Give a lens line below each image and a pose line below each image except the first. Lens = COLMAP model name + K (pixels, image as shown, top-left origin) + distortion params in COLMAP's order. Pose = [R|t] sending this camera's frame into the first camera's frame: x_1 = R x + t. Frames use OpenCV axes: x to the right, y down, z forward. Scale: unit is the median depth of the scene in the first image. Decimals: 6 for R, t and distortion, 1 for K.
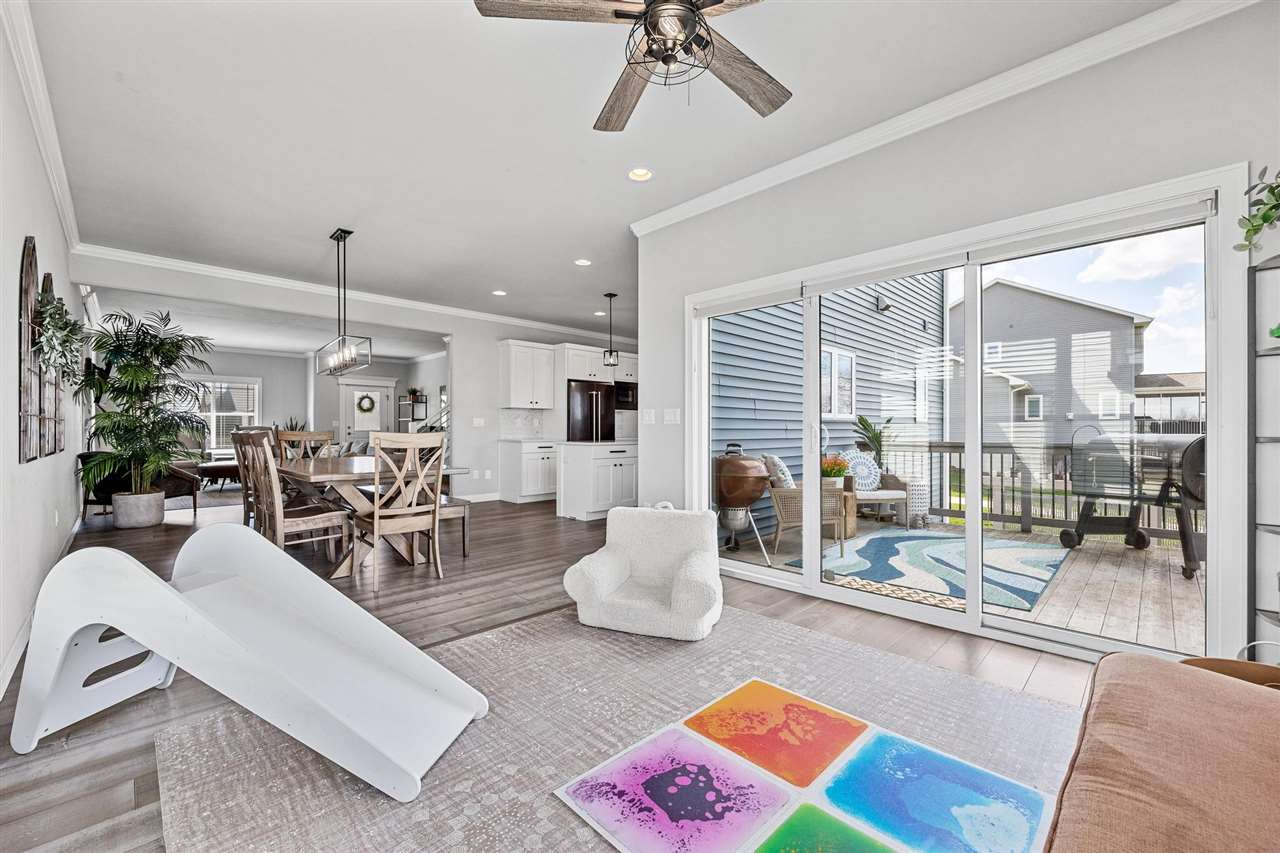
lens RADIAL K [[518.0, 0, 648.3], [0, 518.0, 429.0], [0, 0, 1]] dist [-0.003266, 0.000524]
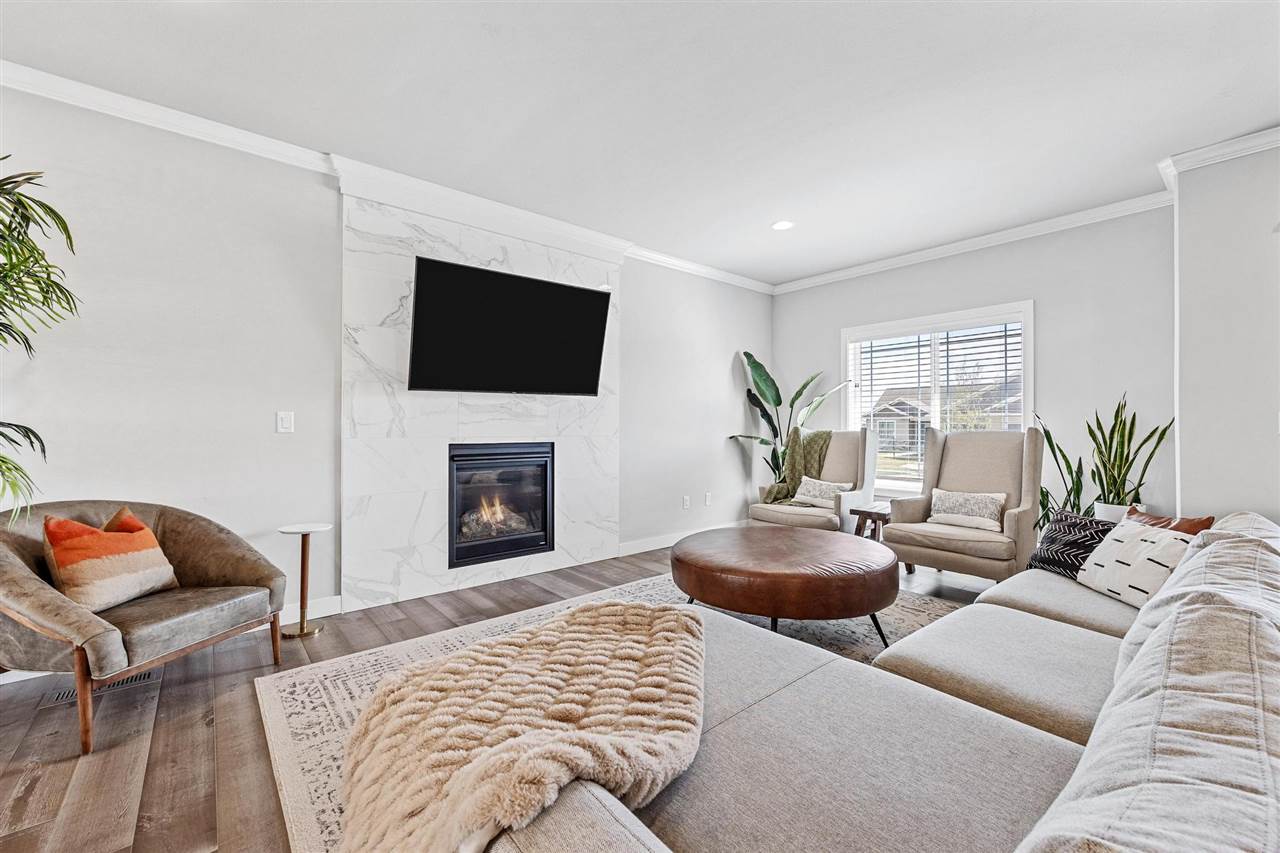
lens RADIAL K [[518.0, 0, 640.2], [0, 518.0, 421.5], [0, 0, 1]] dist [-0.003266, 0.000524]
pose [[-0.093599, -0.010013, -0.995560, -0.705943], [-0.000085, 0.999950, -0.010049, -0.015912], [0.995610, -0.000855, -0.093595, 1.489848]]
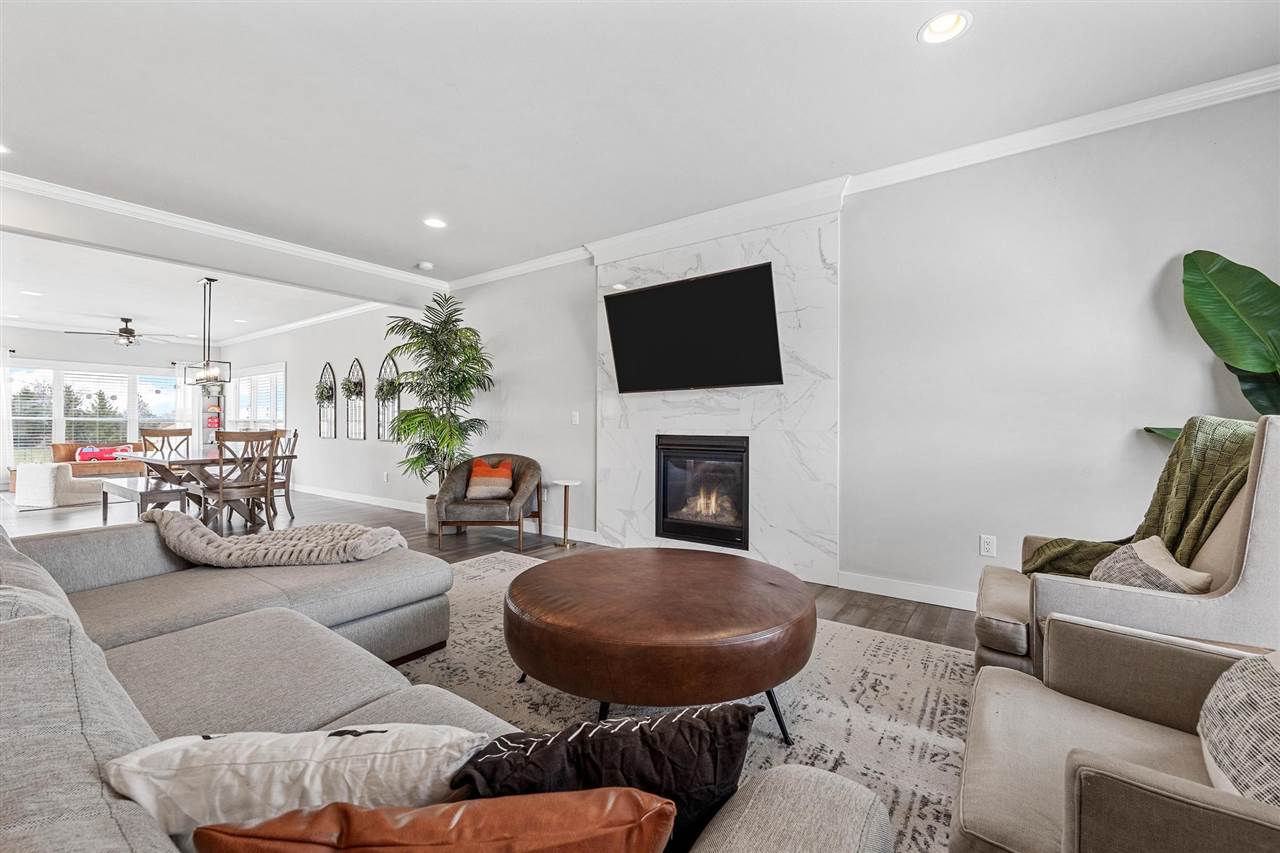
lens RADIAL K [[518.0, 0, 640.5], [0, 518.0, 426.1], [0, 0, 1]] dist [-0.003266, 0.000524]
pose [[-0.987667, -0.002245, -0.156553, -1.162338], [-0.002756, 0.999992, 0.003046, -0.010161], [0.156545, 0.003440, -0.987665, 1.953384]]
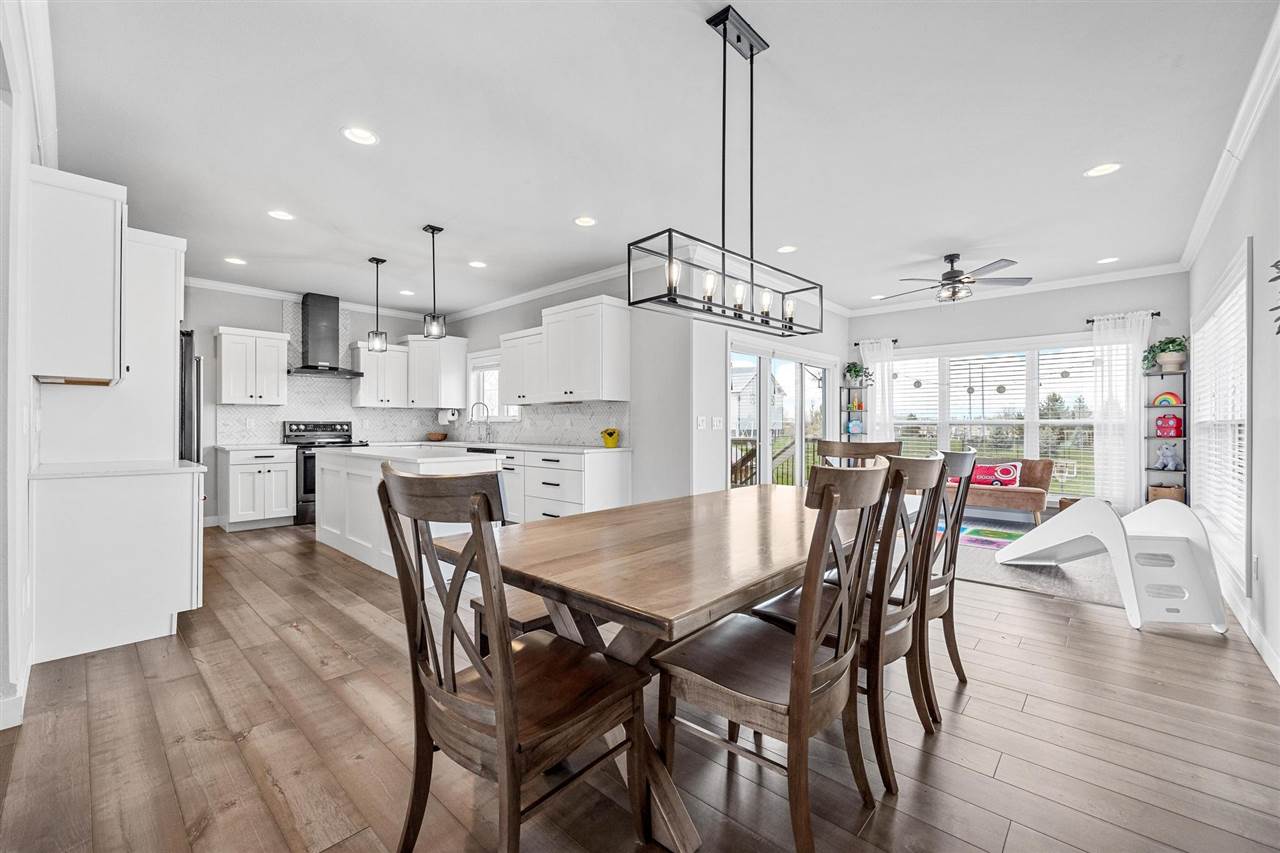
lens RADIAL K [[518.0, 0, 632.9], [0, 518.0, 425.2], [0, 0, 1]] dist [-0.003266, 0.000524]
pose [[-0.010936, -0.000873, 0.999940, -0.841356], [-0.002151, 0.999997, 0.000849, -0.015422], [-0.999938, -0.002142, -0.010937, 0.872444]]
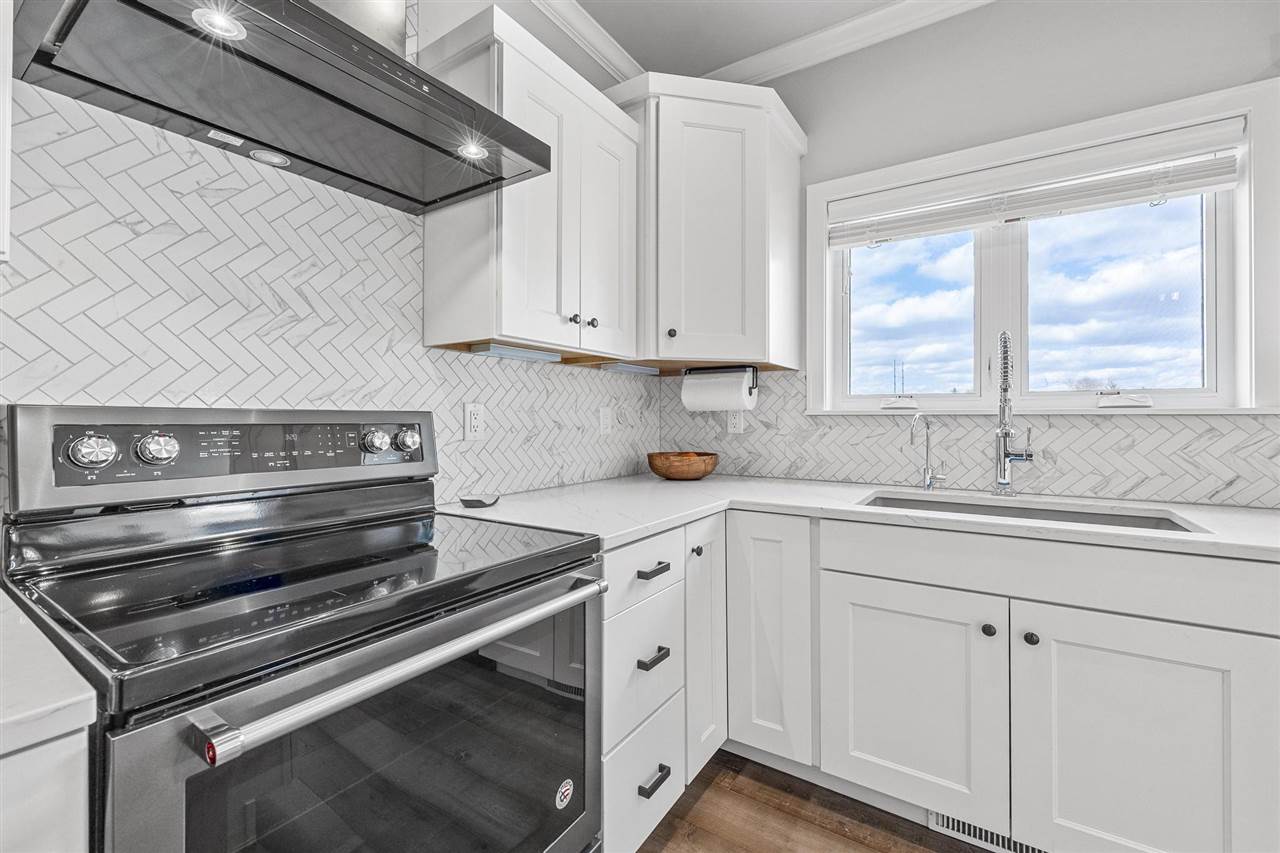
lens RADIAL K [[518.0, 0, 650.4], [0, 518.0, 415.2], [0, 0, 1]] dist [-0.003266, 0.000524]
pose [[-0.207611, 0.006625, 0.978189, 0.118423], [-0.002965, 0.999968, -0.007402, -0.018167], [-0.978207, -0.004437, -0.207585, 1.474411]]
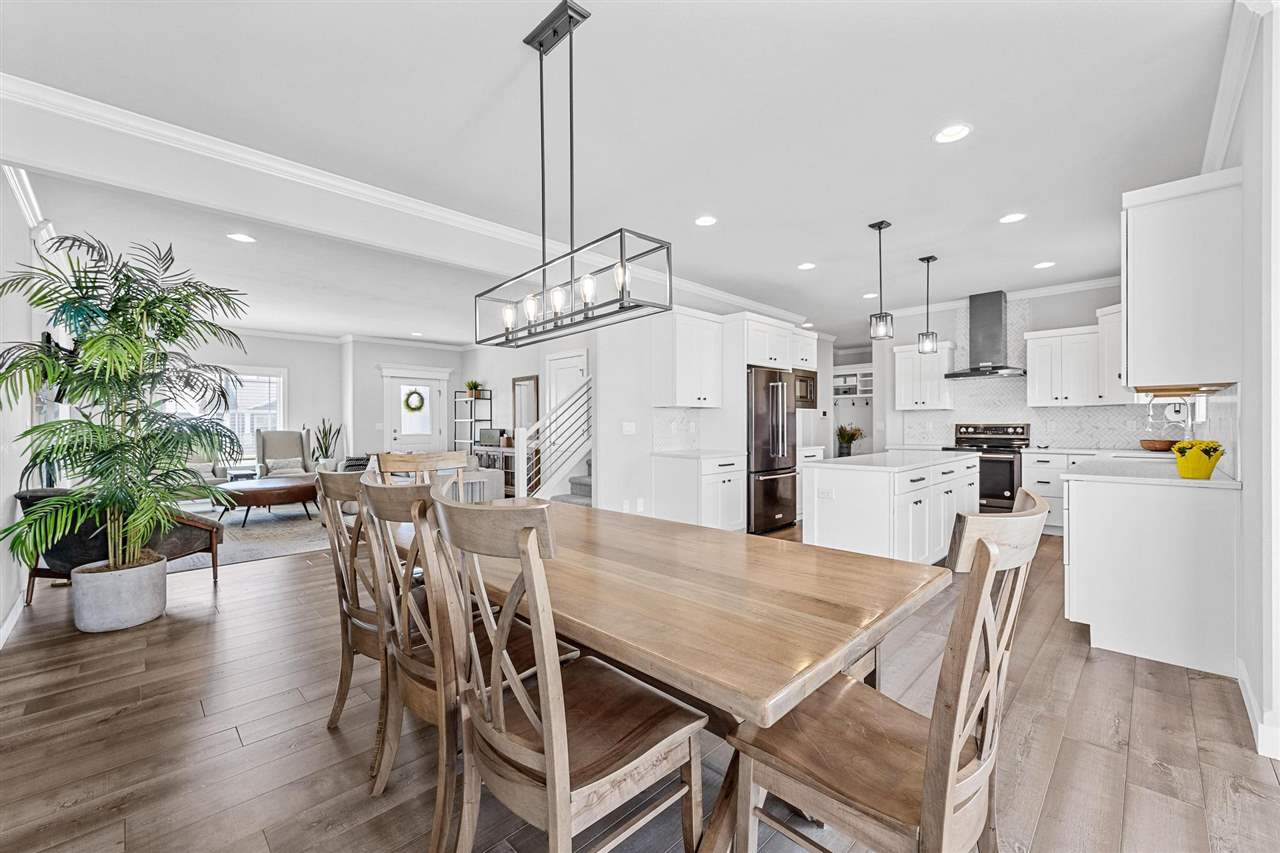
lens RADIAL K [[518.0, 0, 639.5], [0, 518.0, 427.4], [0, 0, 1]] dist [-0.003266, 0.000524]
pose [[0.999962, -0.004242, -0.007641, -0.412717], [0.004290, 0.999972, 0.006202, -0.024465], [0.007615, -0.006235, 0.999952, 0.438195]]
